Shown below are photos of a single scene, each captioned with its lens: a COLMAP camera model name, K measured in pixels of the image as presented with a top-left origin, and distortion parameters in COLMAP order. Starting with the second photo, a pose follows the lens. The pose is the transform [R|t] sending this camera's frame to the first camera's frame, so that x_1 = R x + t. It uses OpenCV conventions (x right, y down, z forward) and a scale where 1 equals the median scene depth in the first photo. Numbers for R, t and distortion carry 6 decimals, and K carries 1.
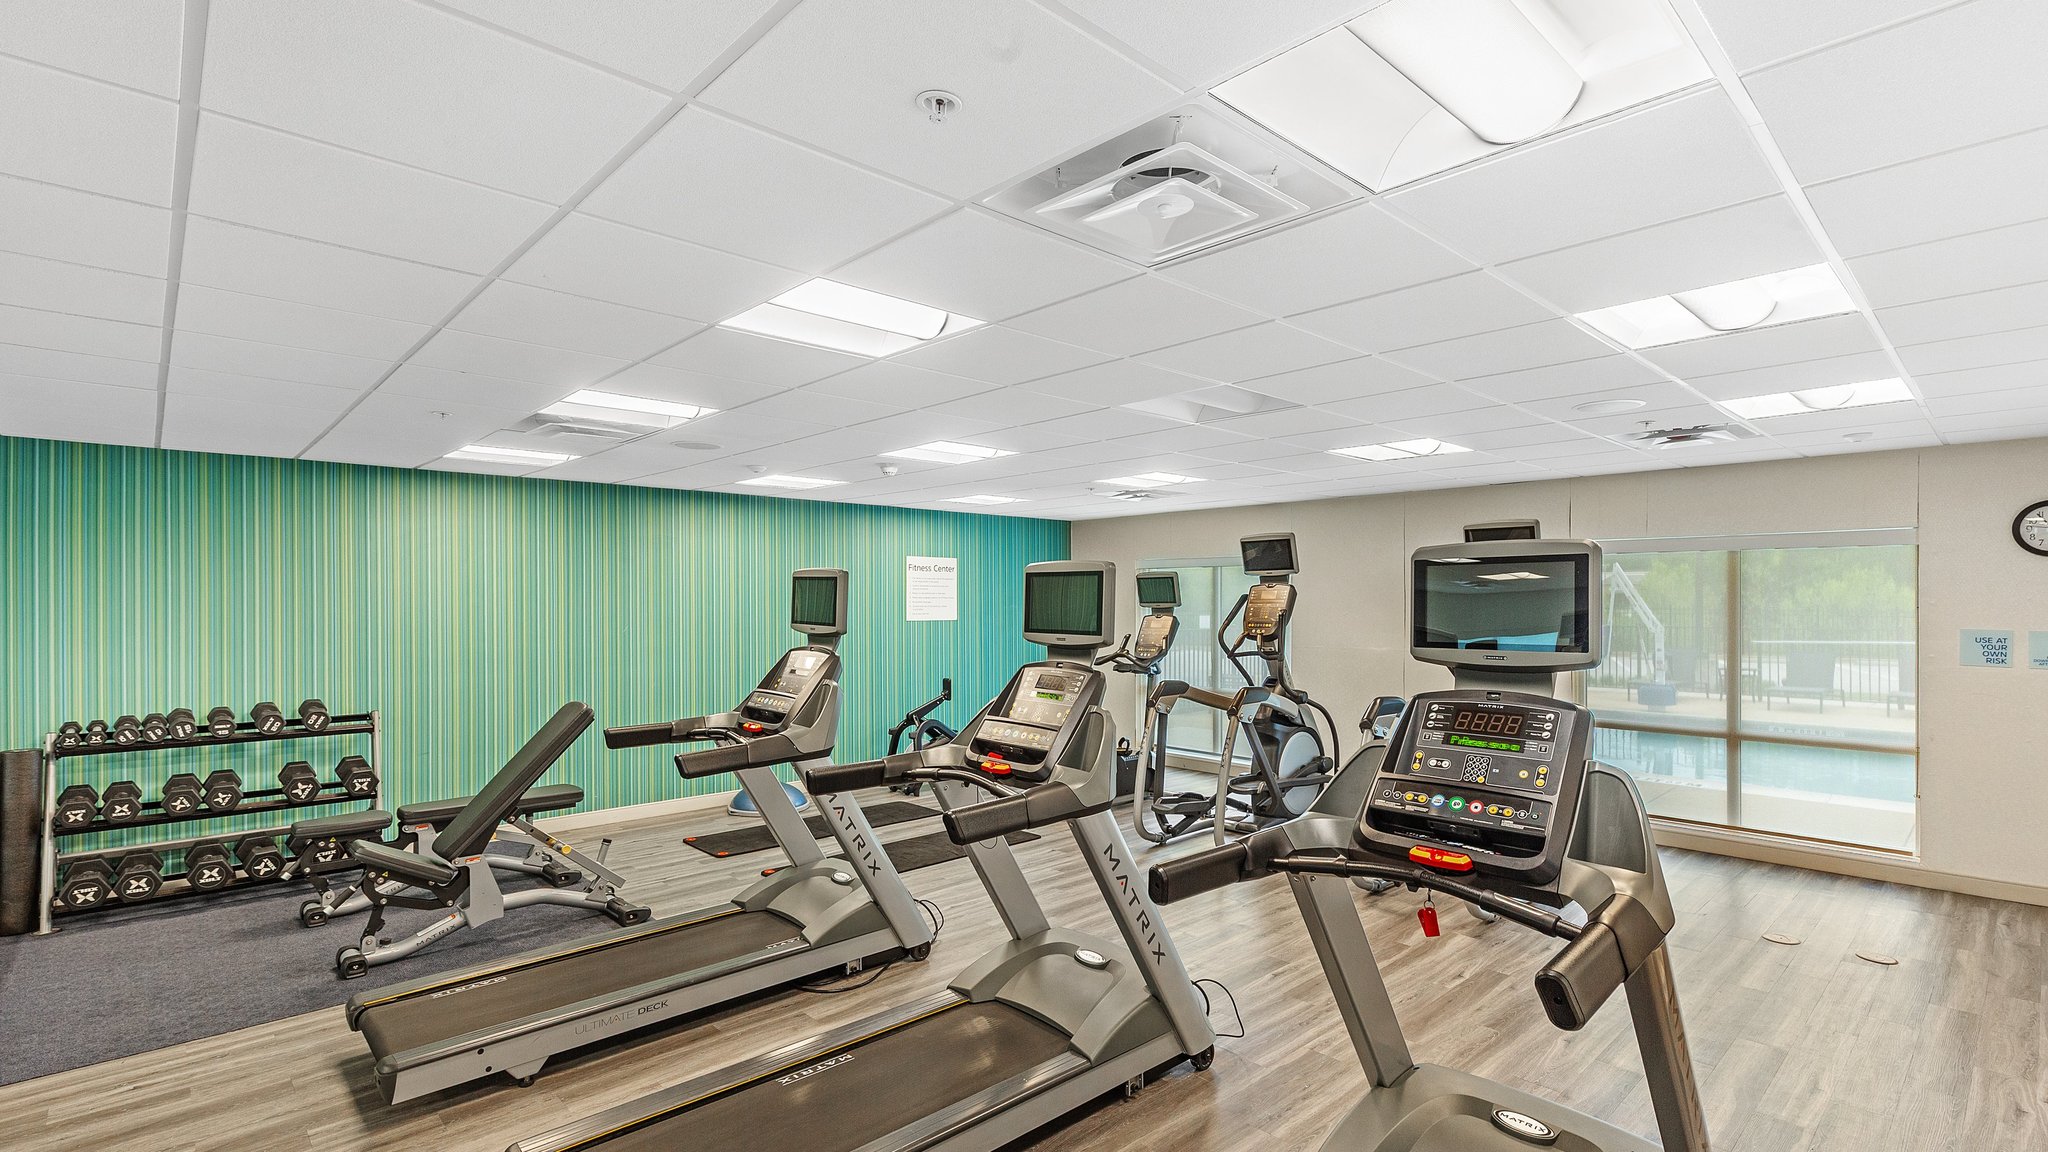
lens RADIAL K [[980.4, 0, 1024.8], [0, 980.4, 608.0], [0, 0, 1]] dist [0.019165, 0.000037]
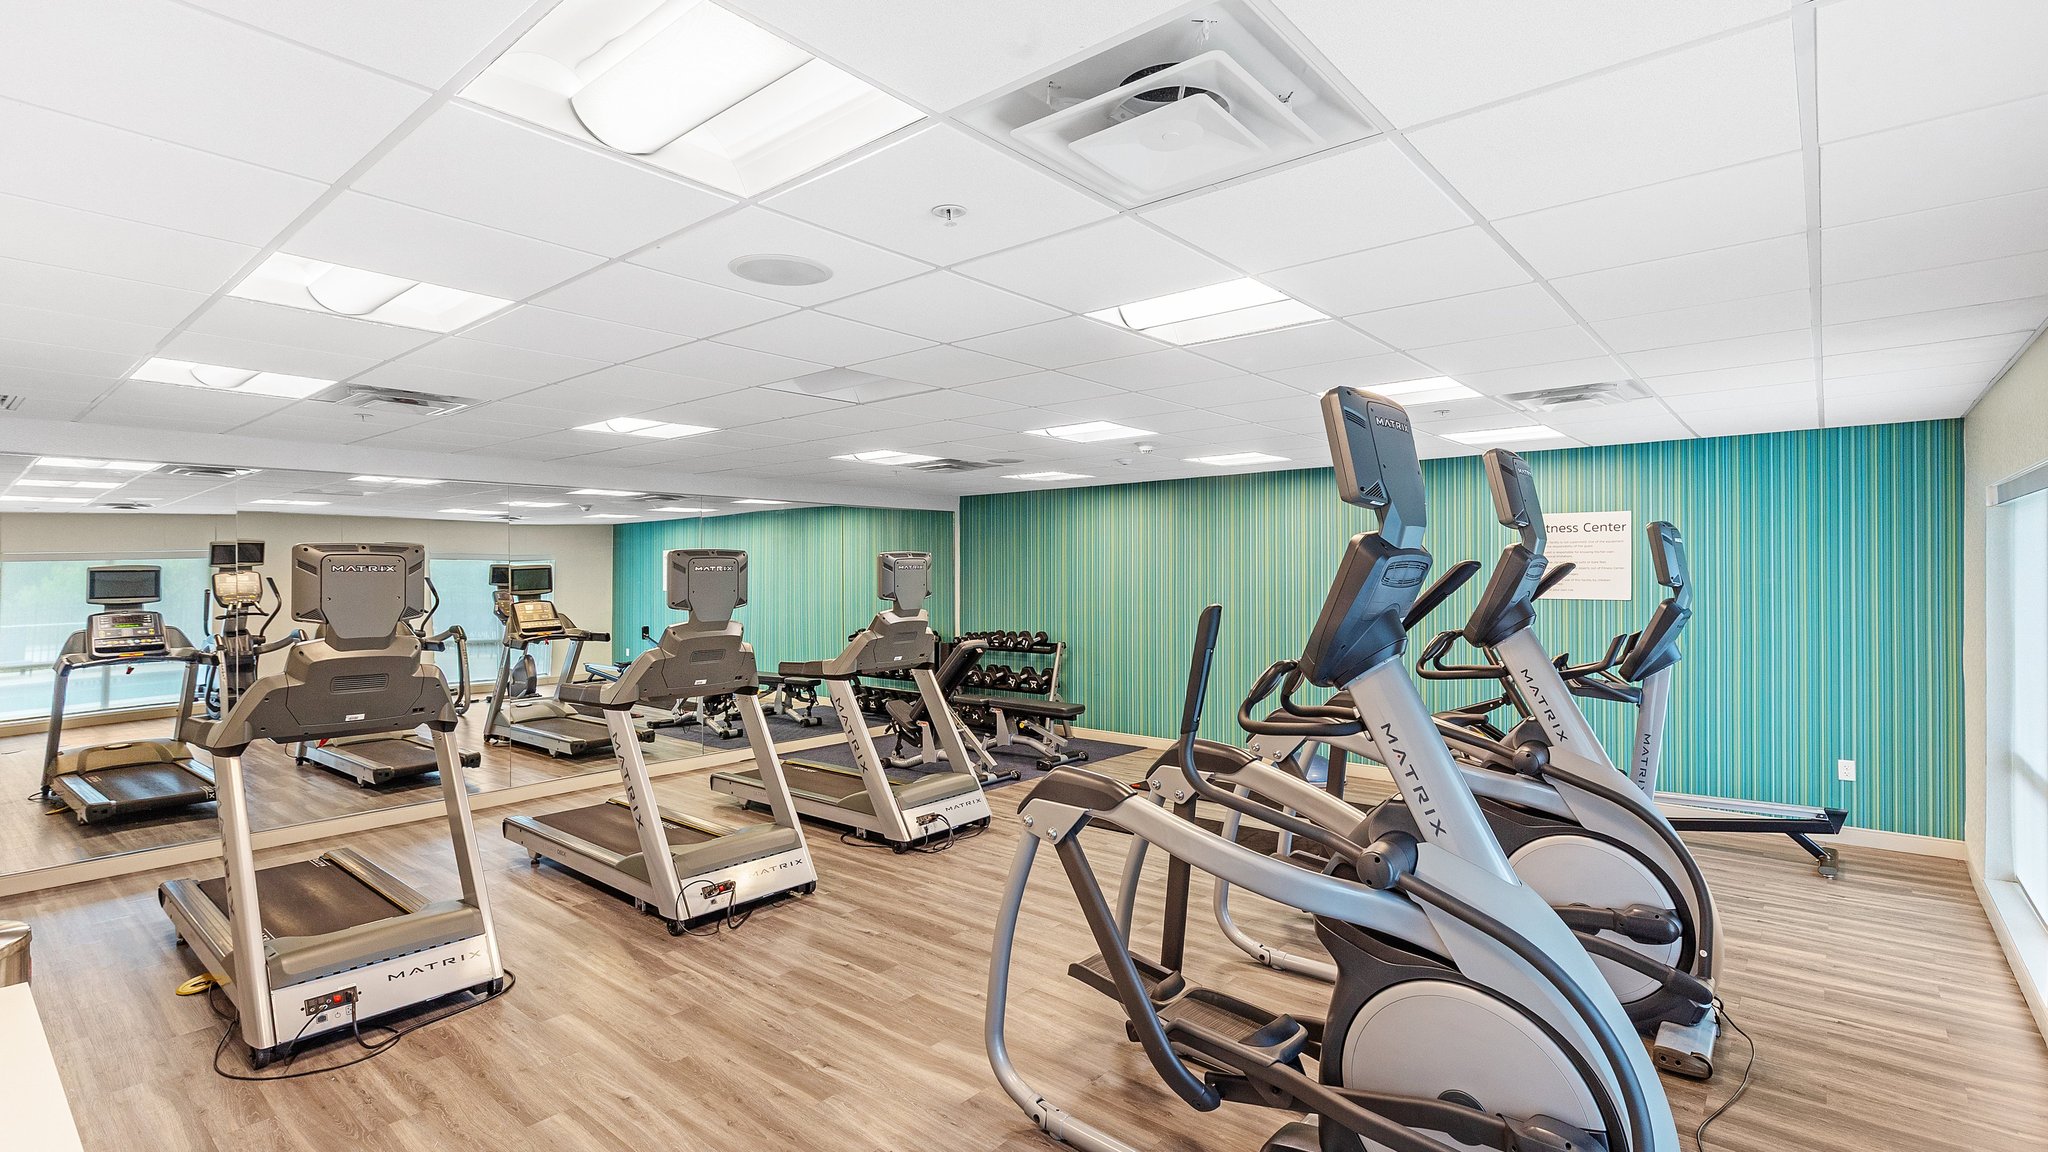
lens RADIAL K [[942.6, 0, 1062.8], [0, 942.6, 569.4], [0, 0, 1]] dist [-0.002294, -0.000280]
pose [[0.157897, -0.001592, -0.987454, 0.934371], [-0.002097, 0.999996, -0.001948, -0.009967], [0.987453, 0.002378, 0.157893, 0.824947]]
